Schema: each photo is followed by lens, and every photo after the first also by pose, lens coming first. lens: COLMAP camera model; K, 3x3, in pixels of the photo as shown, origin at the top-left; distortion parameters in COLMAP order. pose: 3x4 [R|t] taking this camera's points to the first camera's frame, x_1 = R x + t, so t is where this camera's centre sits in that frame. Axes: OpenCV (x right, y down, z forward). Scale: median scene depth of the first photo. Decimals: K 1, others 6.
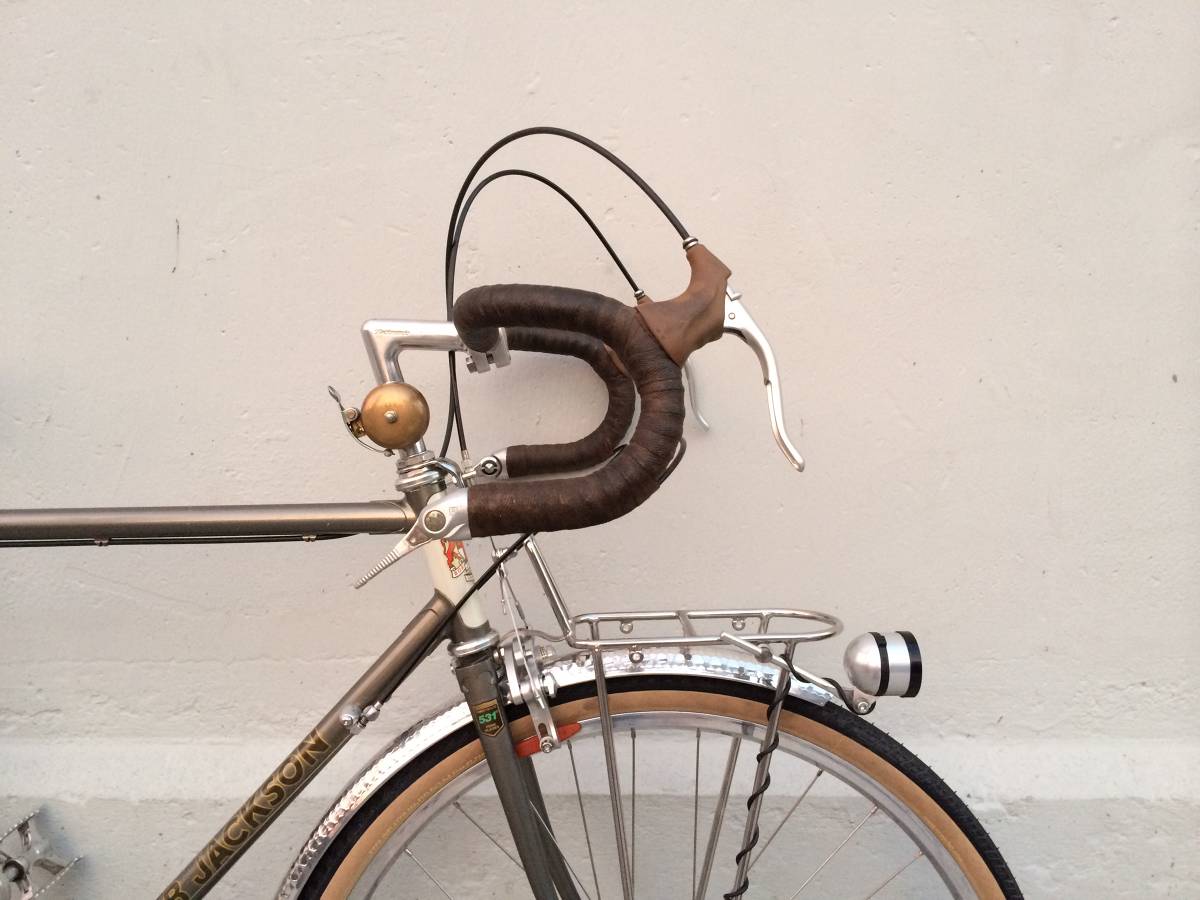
lens RADIAL K [[1040.0, 0, 598.4], [0, 1040.0, 458.5], [0, 0, 1]] dist [0.078567, -0.093471]
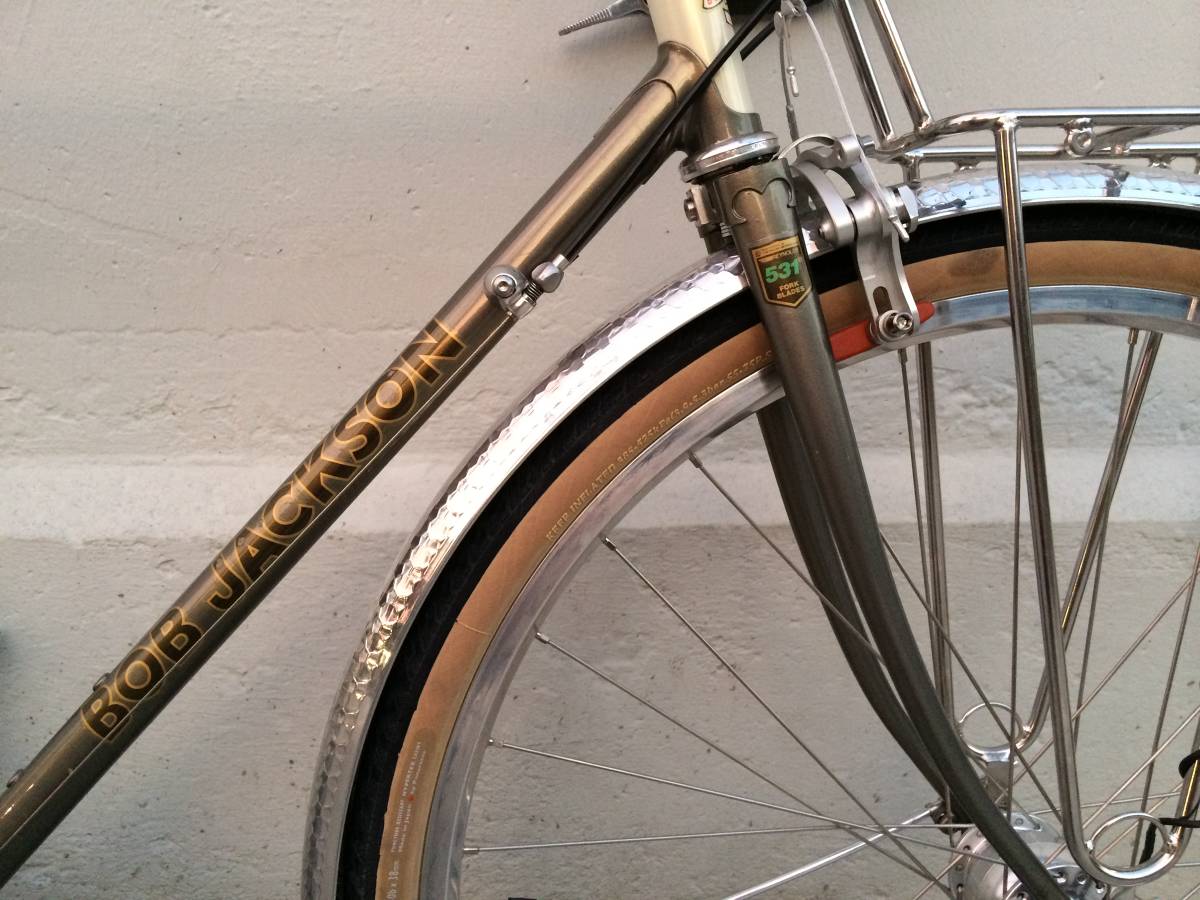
lens RADIAL K [[1040.0, 0, 595.0], [0, 1040.0, 456.3], [0, 0, 1]] dist [0.078567, -0.093471]
pose [[0.997805, -0.006369, 0.065908, -0.201923], [0.001132, 0.996858, 0.079197, 0.257731], [-0.066205, -0.078949, 0.994678, 0.421491]]
